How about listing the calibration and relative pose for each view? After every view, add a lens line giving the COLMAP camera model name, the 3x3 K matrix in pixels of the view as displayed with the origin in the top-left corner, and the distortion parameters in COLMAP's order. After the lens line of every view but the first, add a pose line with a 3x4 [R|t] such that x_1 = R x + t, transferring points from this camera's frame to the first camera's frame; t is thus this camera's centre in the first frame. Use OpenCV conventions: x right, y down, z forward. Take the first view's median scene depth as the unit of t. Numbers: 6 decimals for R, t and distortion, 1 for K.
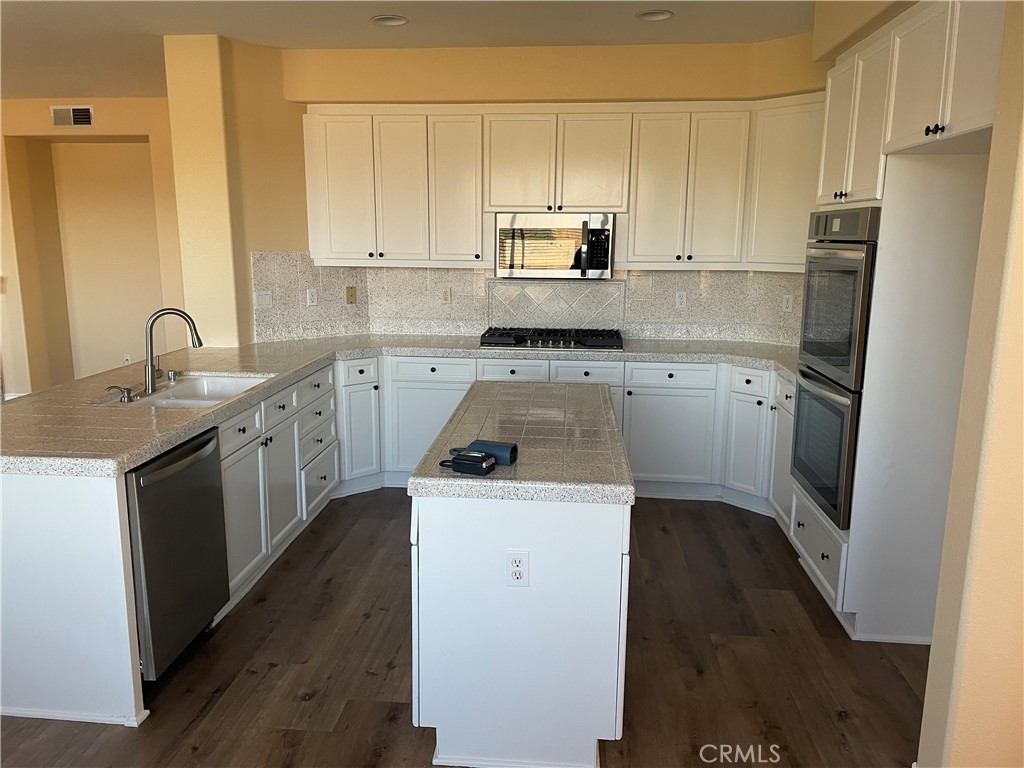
lens RADIAL K [[769.1, 0, 505.2], [0, 769.1, 381.9], [0, 0, 1]] dist [0.088272, -0.117807]
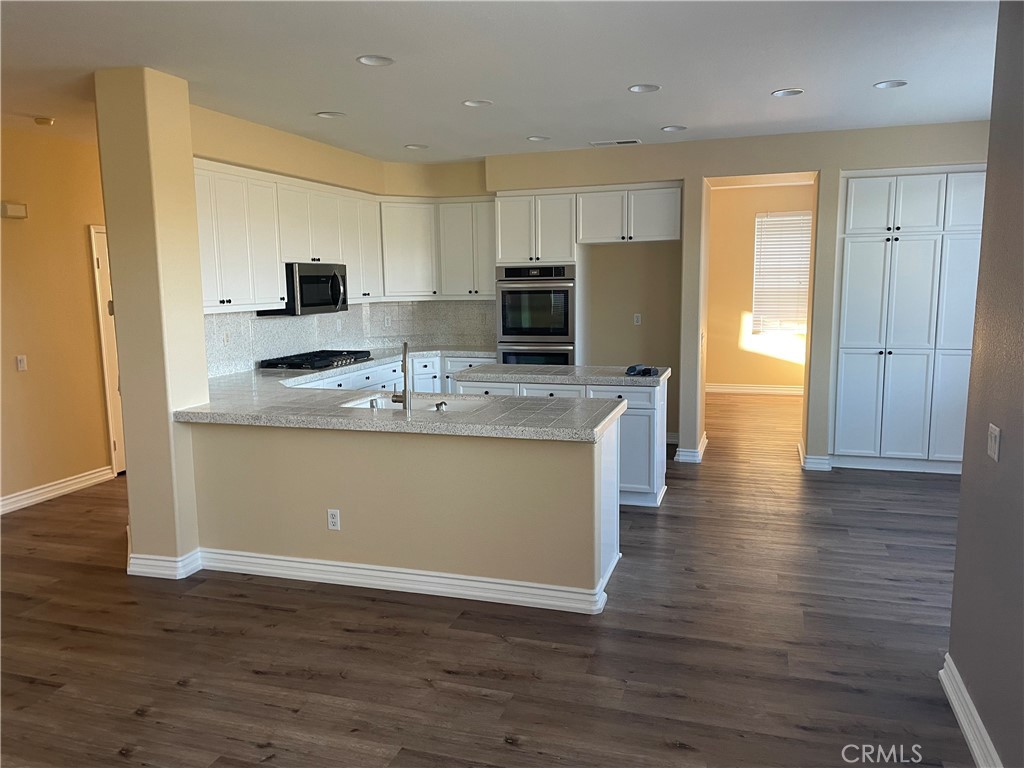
lens RADIAL K [[769.1, 0, 505.2], [0, 769.1, 381.9], [0, 0, 1]] dist [0.088272, -0.117807]
pose [[0.208660, -0.144045, 0.967322, -0.866081], [0.201532, 0.974199, 0.101597, -0.069087], [-0.956998, 0.173747, 0.232306, 0.318453]]
